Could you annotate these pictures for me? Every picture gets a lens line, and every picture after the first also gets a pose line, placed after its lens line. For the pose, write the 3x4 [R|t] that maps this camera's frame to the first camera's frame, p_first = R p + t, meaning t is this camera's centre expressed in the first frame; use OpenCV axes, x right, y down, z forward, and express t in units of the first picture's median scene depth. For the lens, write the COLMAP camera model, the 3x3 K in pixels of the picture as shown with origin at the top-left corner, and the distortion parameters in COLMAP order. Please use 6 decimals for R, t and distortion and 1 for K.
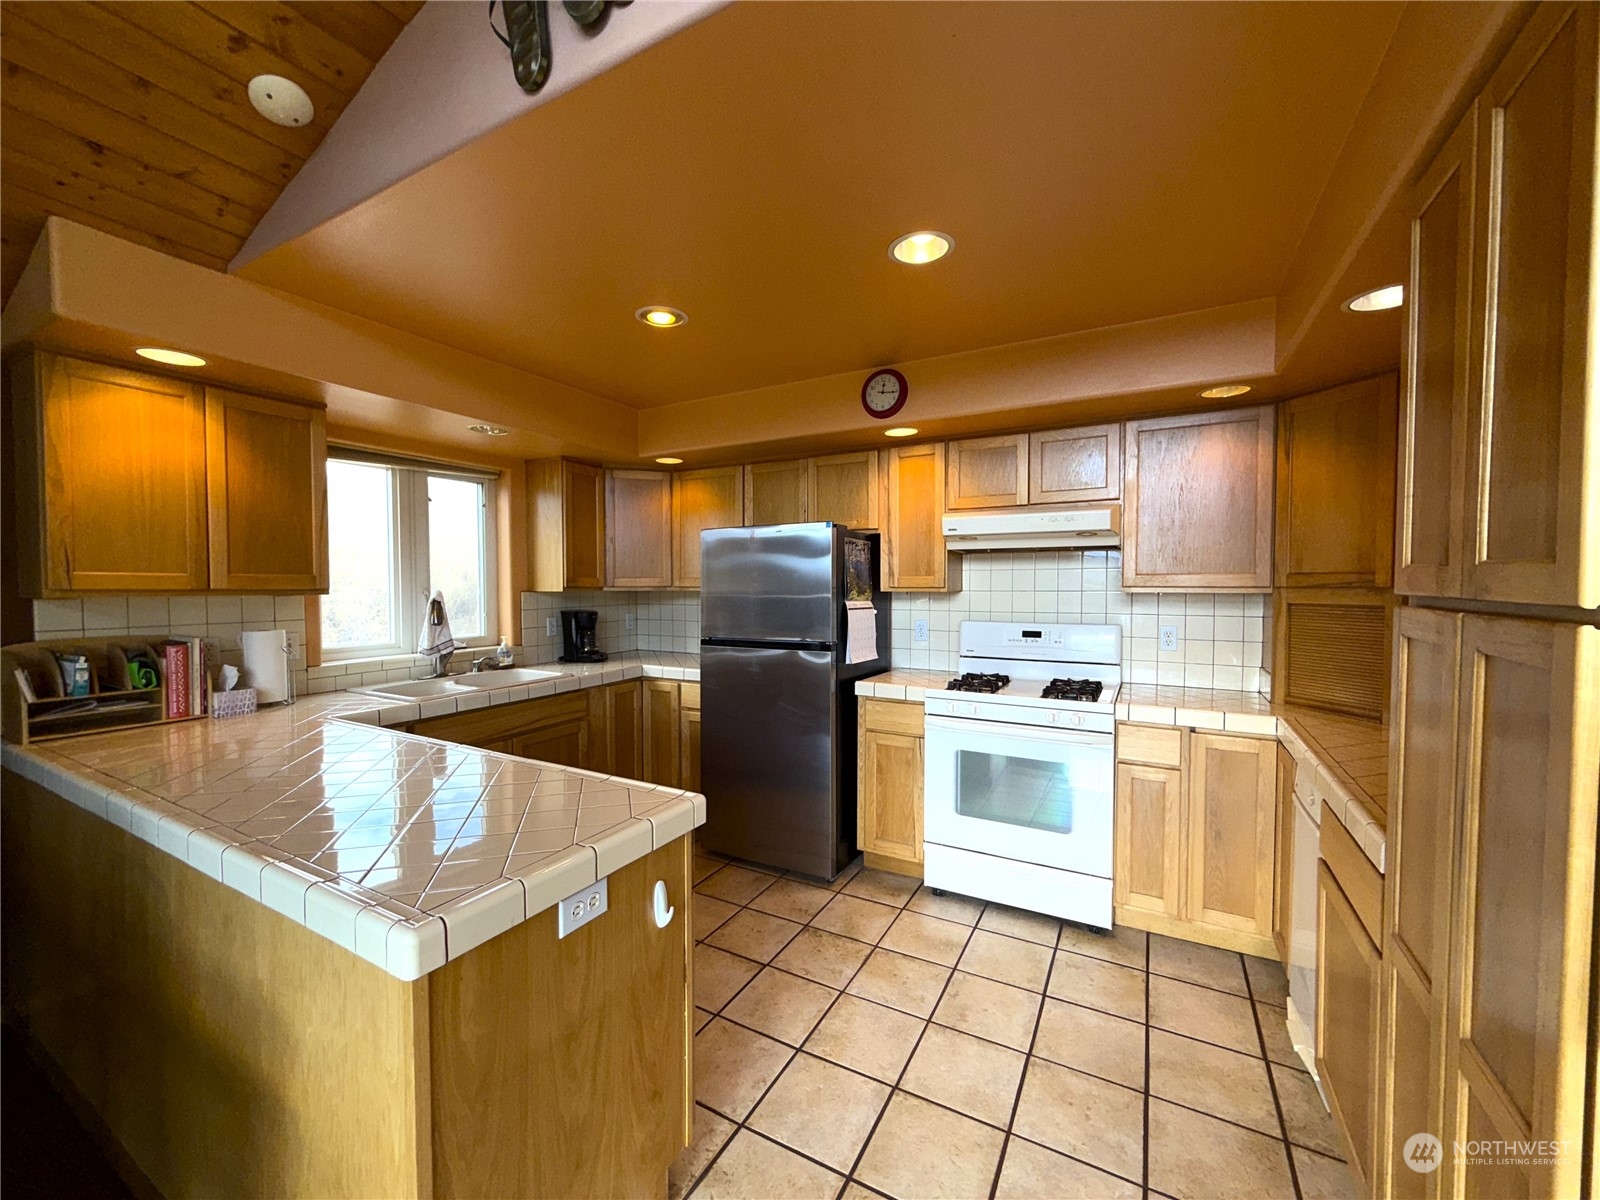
lens RADIAL K [[636.2, 0, 796.4], [0, 636.2, 602.6], [0, 0, 1]] dist [-0.000726, 0.000083]
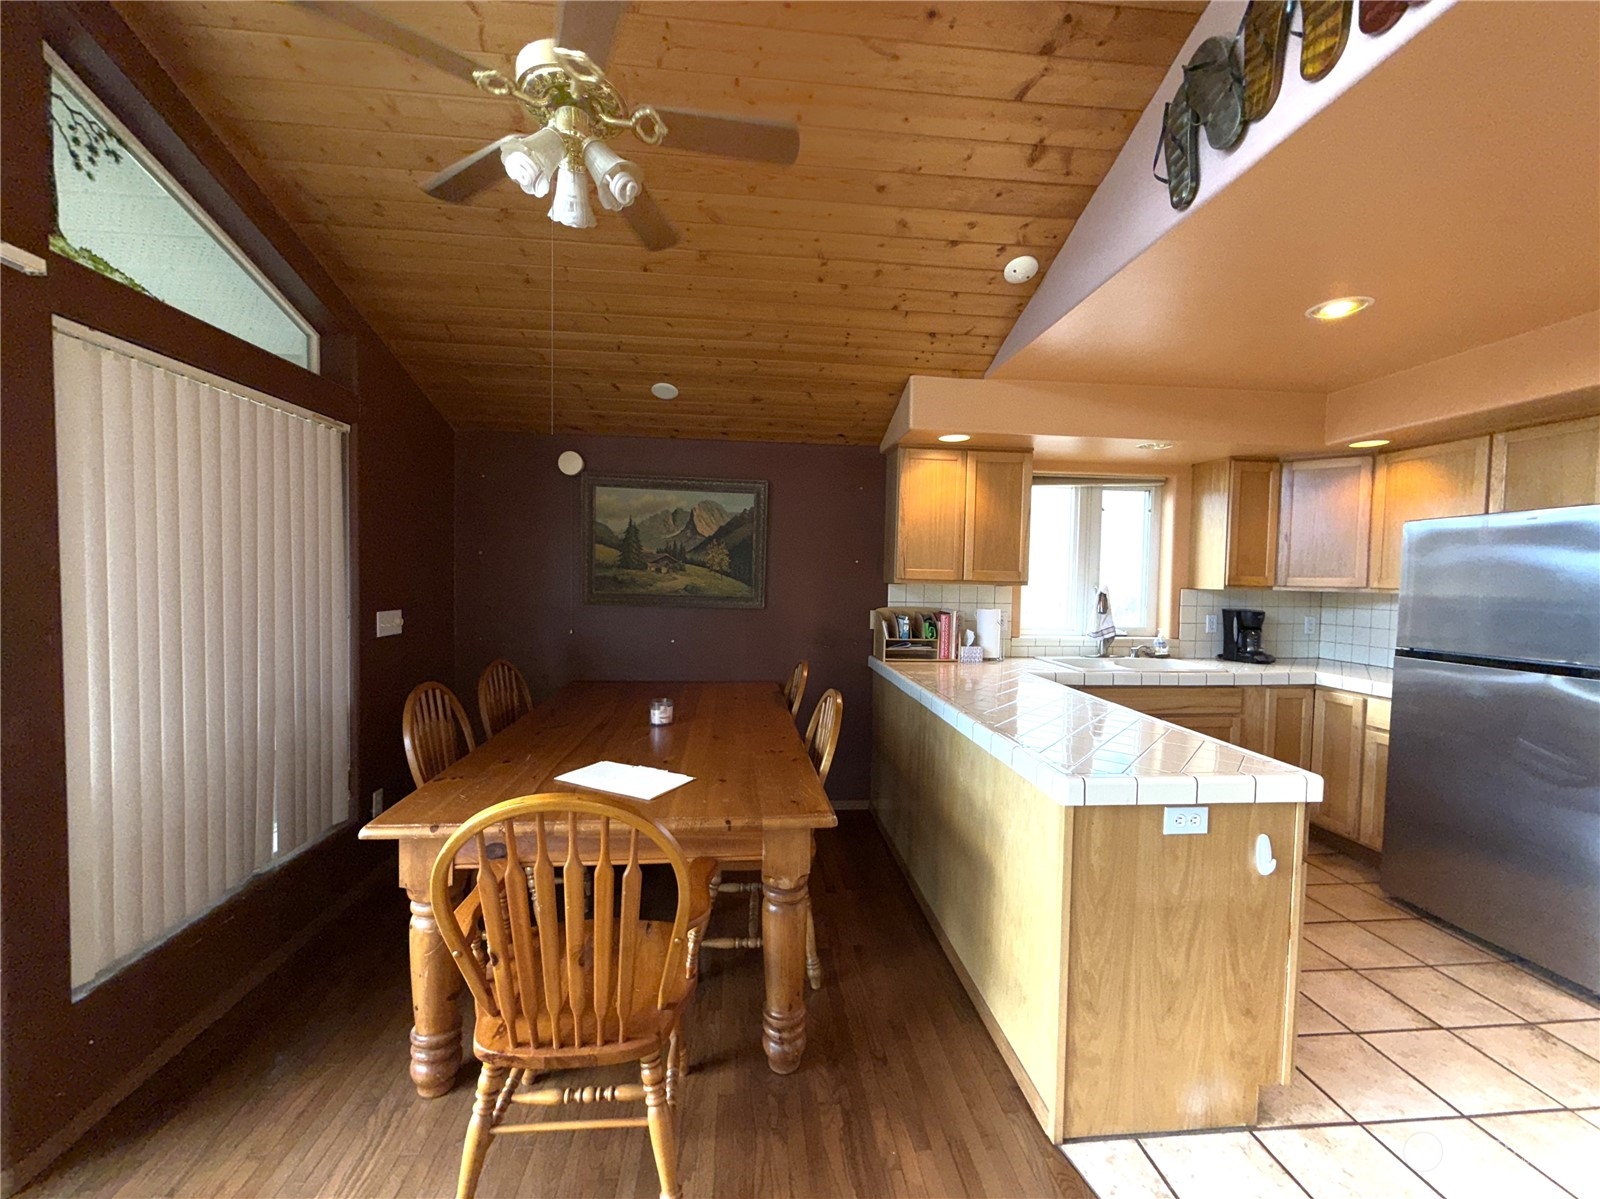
lens RADIAL K [[642.0, 0, 794.2], [0, 642.0, 601.9], [0, 0, 1]] dist [-0.001103, -0.000199]
pose [[0.560920, 0.044355, -0.826681, 0.125658], [-0.044339, 0.998740, 0.023502, 0.011202], [0.826682, 0.023471, 0.562180, -0.188722]]
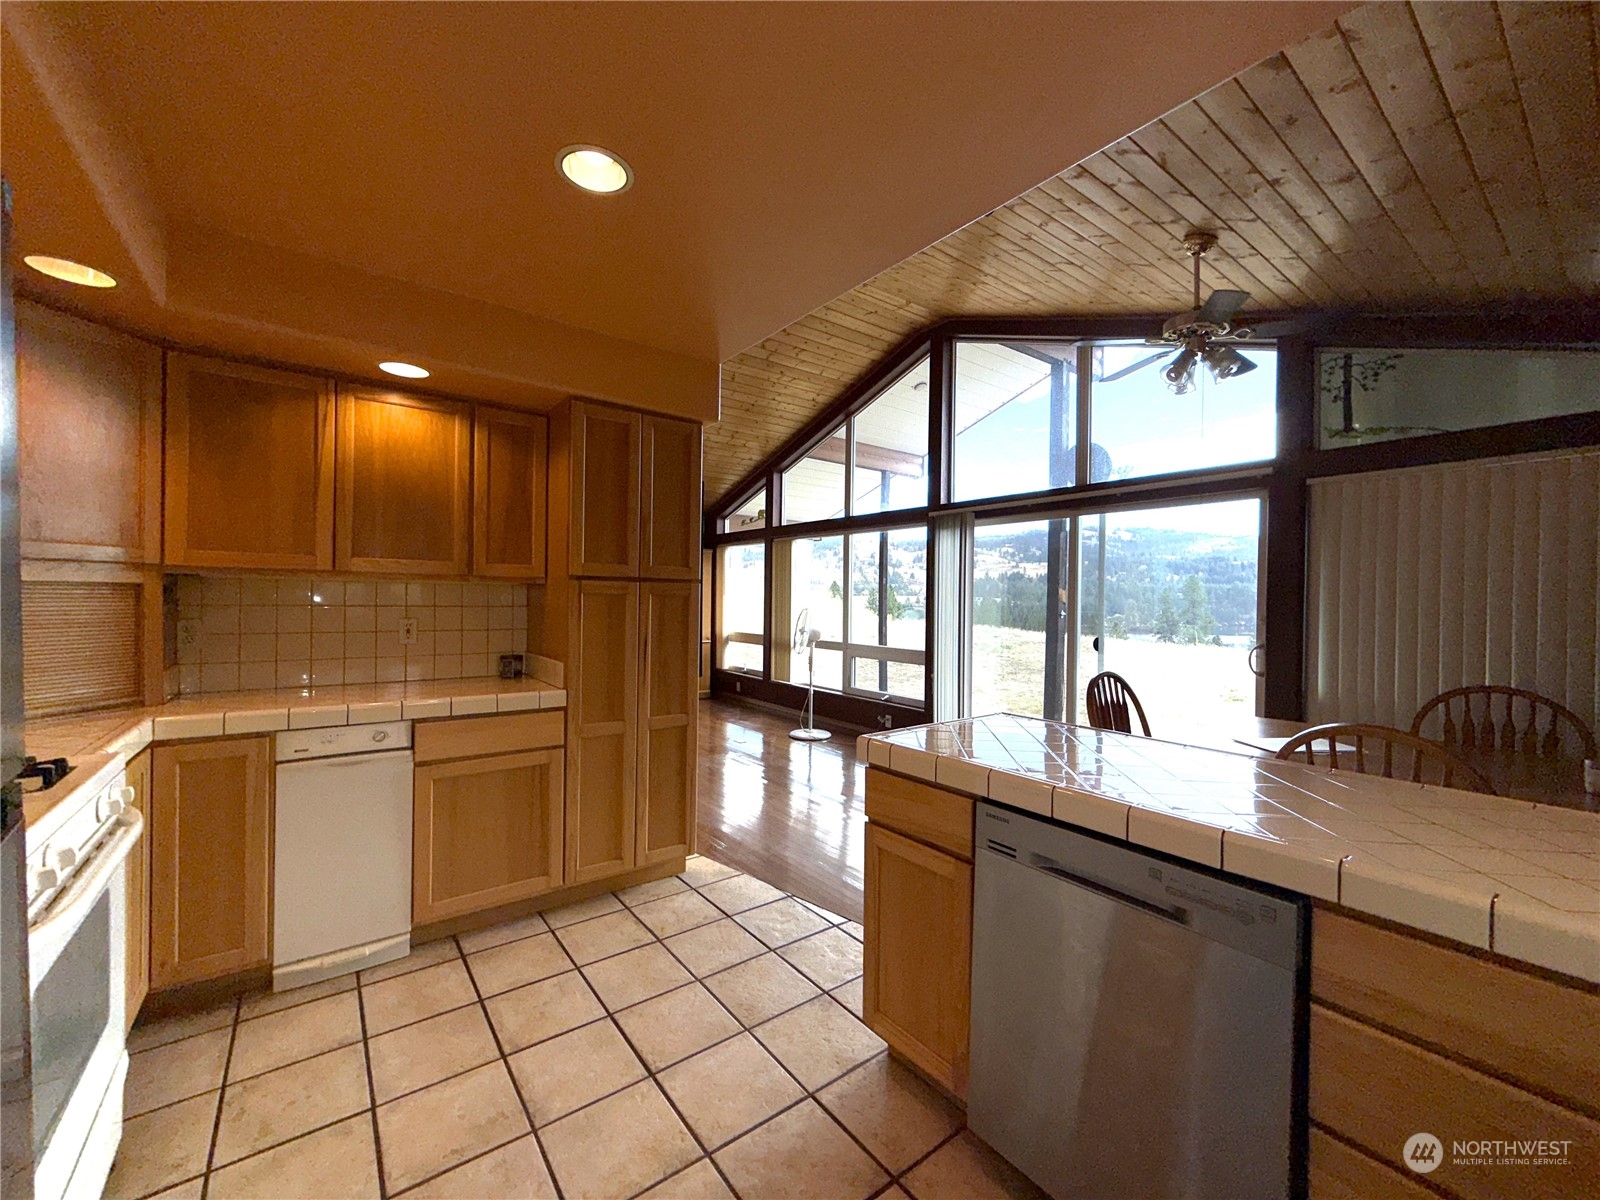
lens RADIAL K [[636.2, 0, 796.4], [0, 636.2, 602.6], [0, 0, 1]] dist [-0.000726, 0.000083]
pose [[-0.915598, -0.014266, 0.401843, -0.273154], [0.001381, 0.999253, 0.038623, -0.000550], [-0.402094, 0.035918, -0.914894, 1.128878]]
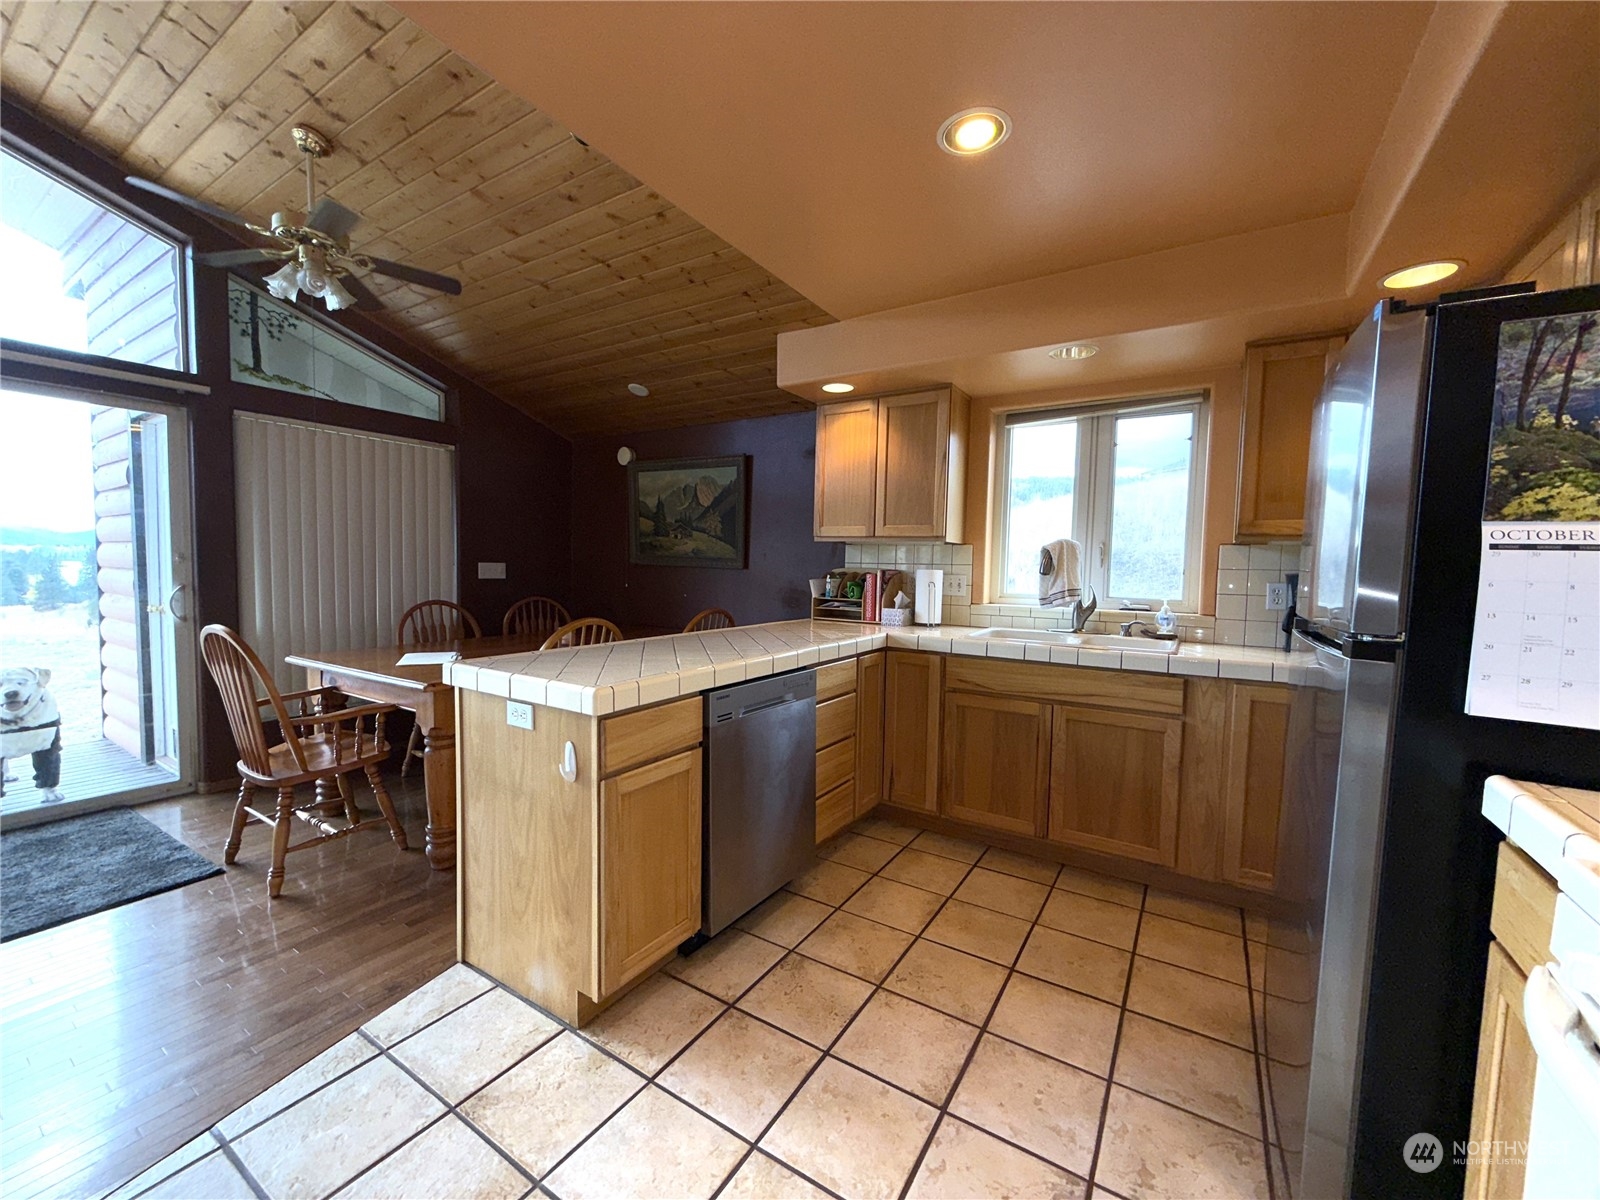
lens RADIAL K [[636.2, 0, 796.4], [0, 636.2, 602.6], [0, 0, 1]] dist [-0.000726, 0.000083]
pose [[-0.061048, 0.059423, -0.996364, 0.457511], [-0.051532, 0.996707, 0.062600, 0.039335], [0.996804, 0.055167, -0.057785, 0.724110]]
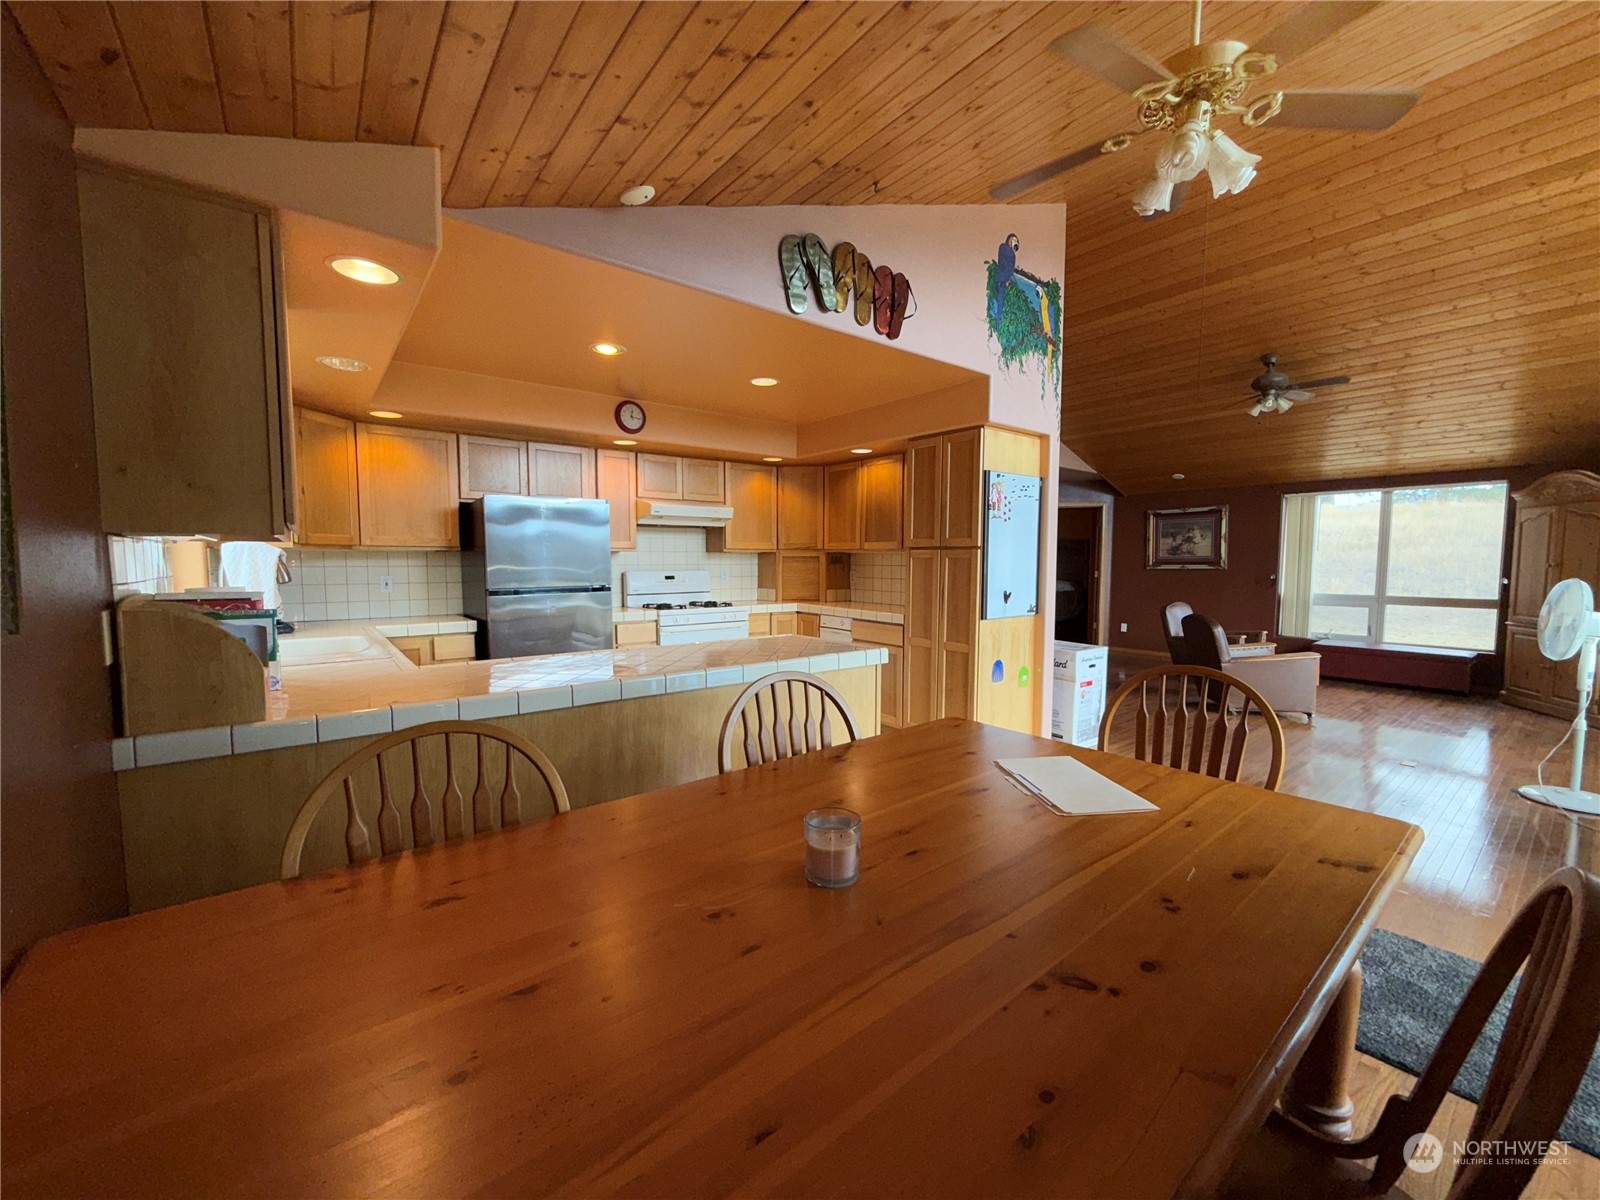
lens RADIAL K [[636.2, 0, 796.4], [0, 636.2, 602.6], [0, 0, 1]] dist [-0.000726, 0.000083]
pose [[0.386198, -0.065043, 0.920120, -1.150764], [0.029151, 0.997873, 0.058304, 0.031075], [-0.921955, 0.004305, 0.387272, 0.066921]]
